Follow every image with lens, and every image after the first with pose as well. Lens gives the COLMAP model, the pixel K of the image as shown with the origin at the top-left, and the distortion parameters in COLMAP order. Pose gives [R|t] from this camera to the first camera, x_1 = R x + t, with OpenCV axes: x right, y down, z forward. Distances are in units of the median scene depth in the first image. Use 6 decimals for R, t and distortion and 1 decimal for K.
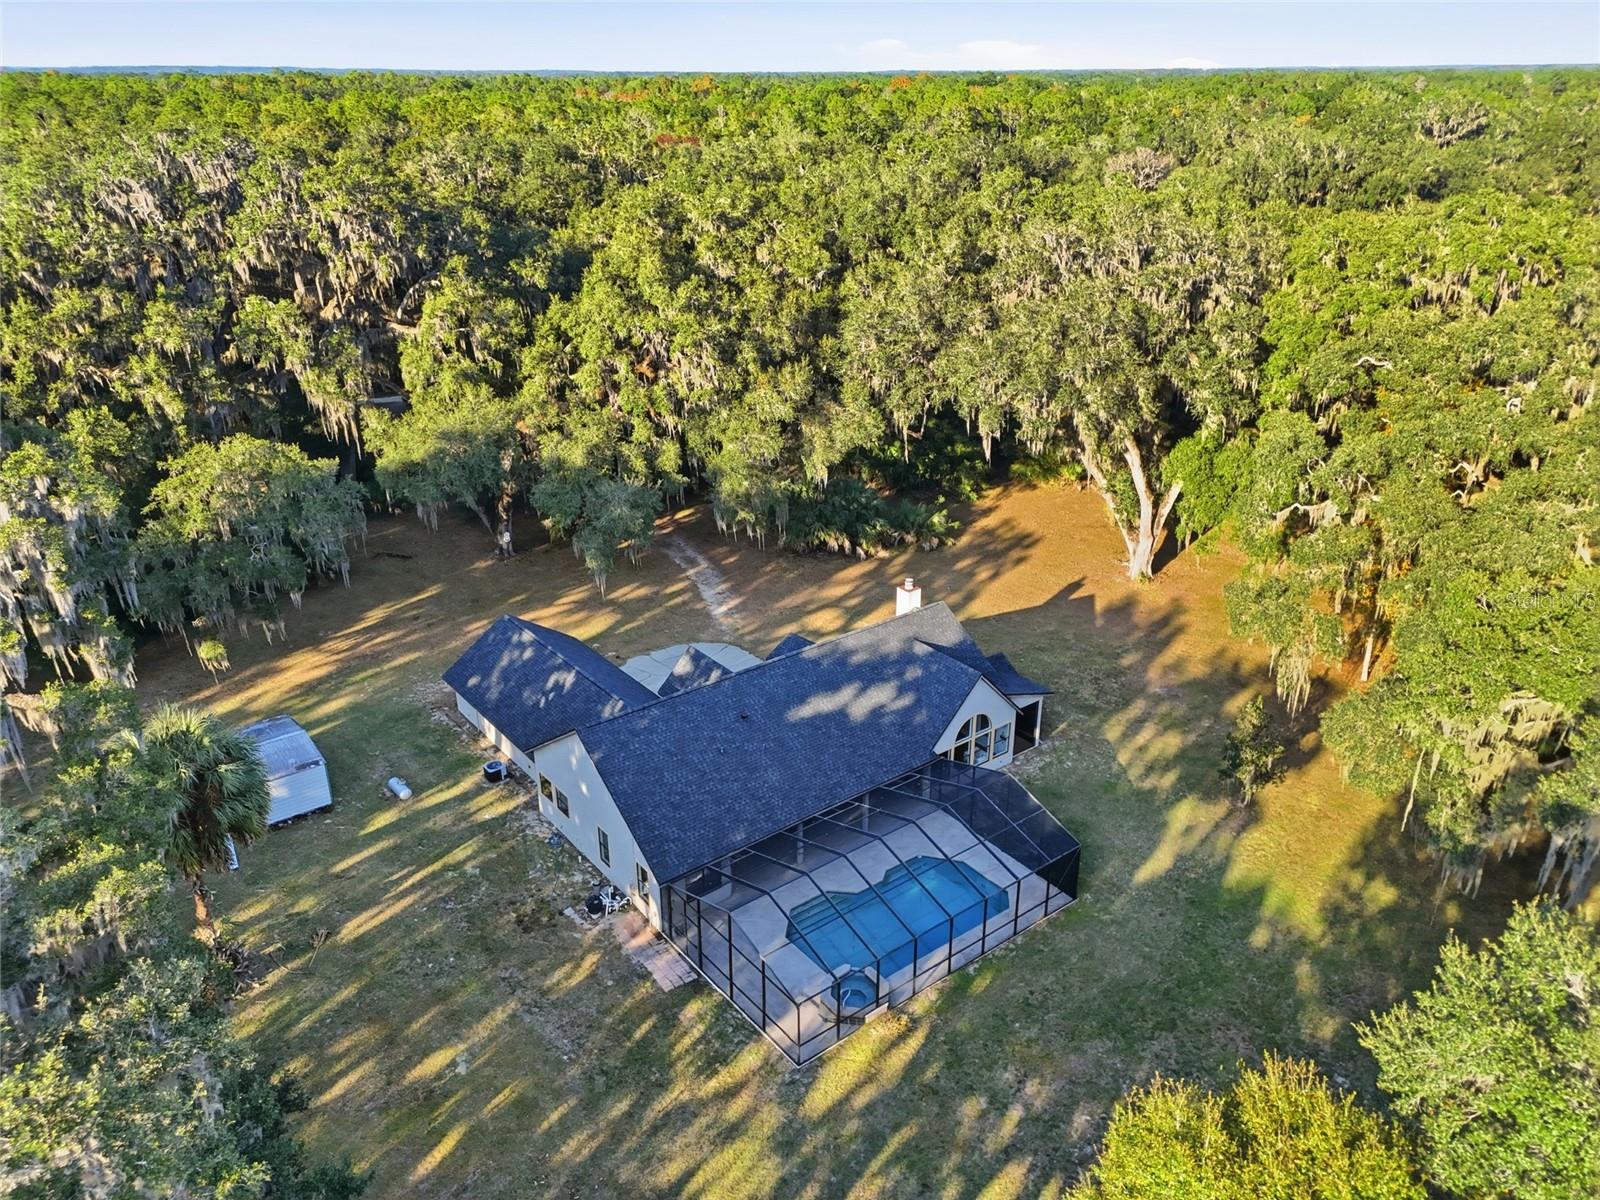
lens RADIAL K [[1195.1, 0, 790.8], [0, 1195.1, 600.4], [0, 0, 1]] dist [0.082138, 0.000674]
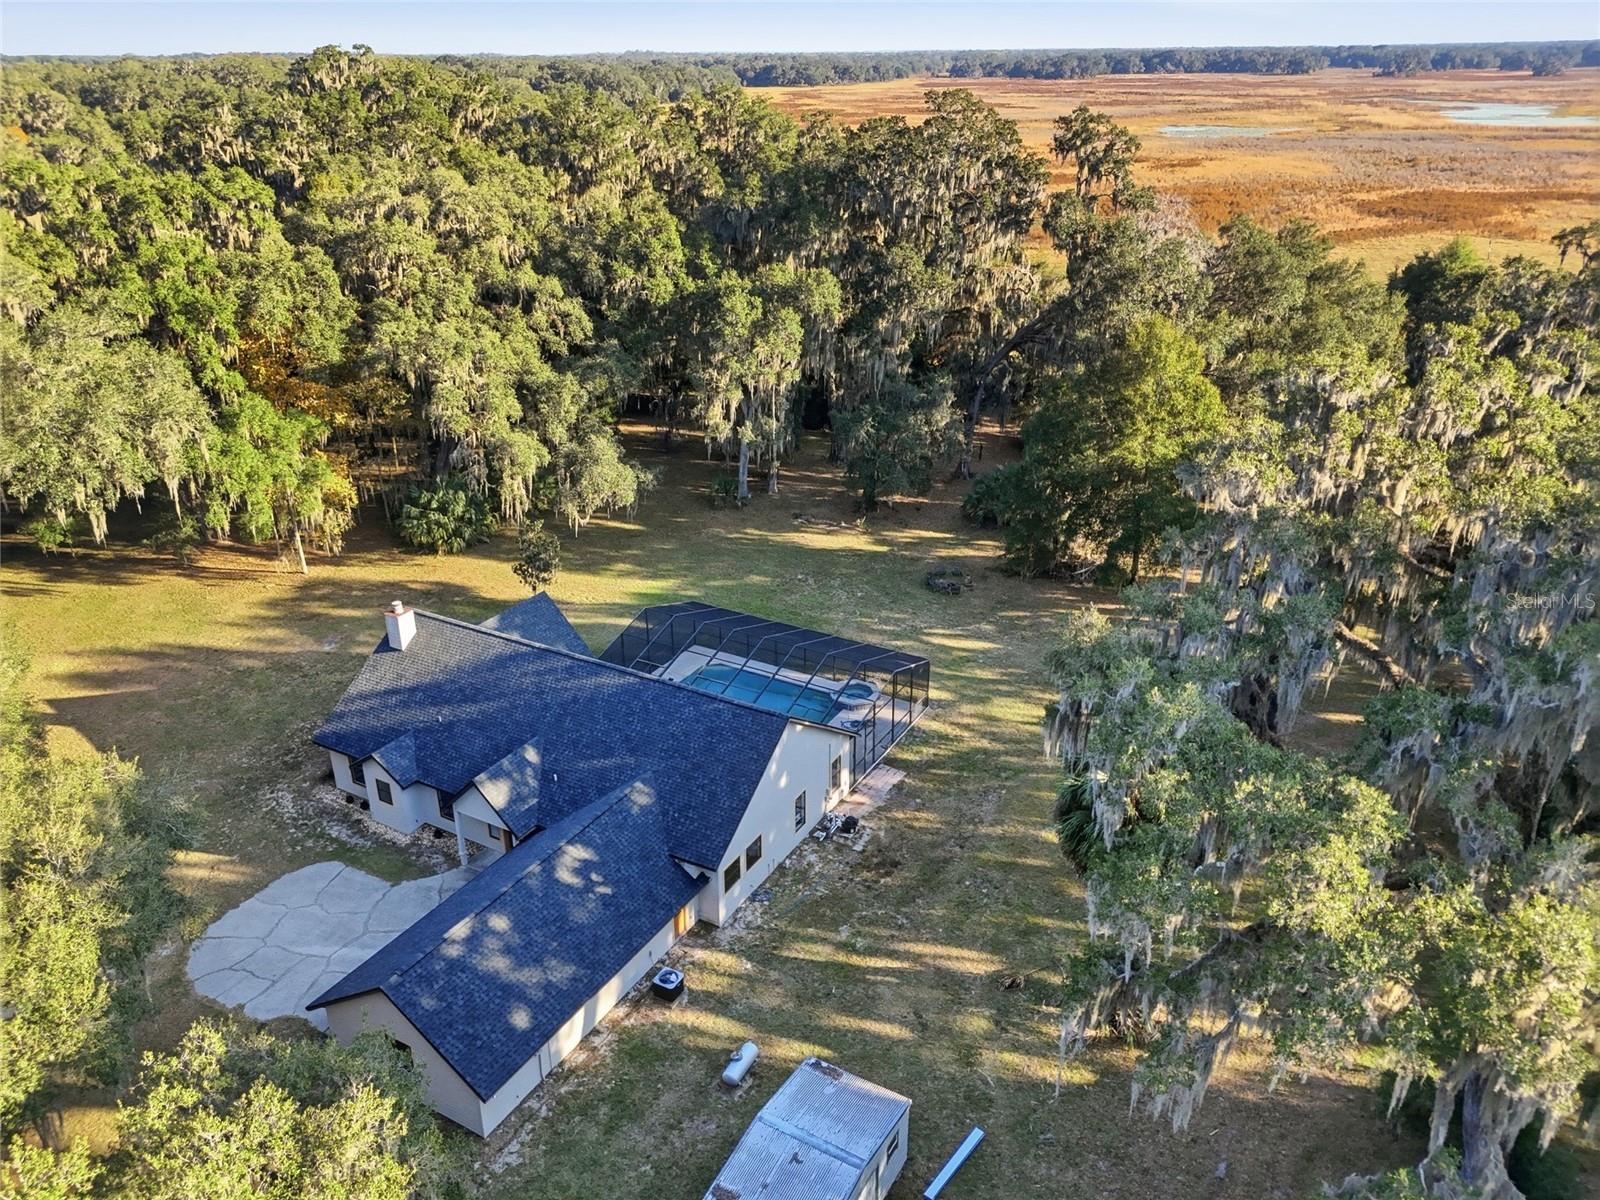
lens RADIAL K [[1174.1, 0, 800.0], [0, 1174.1, 600.0], [0, 0, 1]] dist [0.069857, -0.075456]
pose [[-0.429523, -0.337359, 0.837675, -0.813644], [0.334842, 0.801982, 0.494676, -0.375438], [-0.838684, 0.492964, -0.231508, 1.005479]]
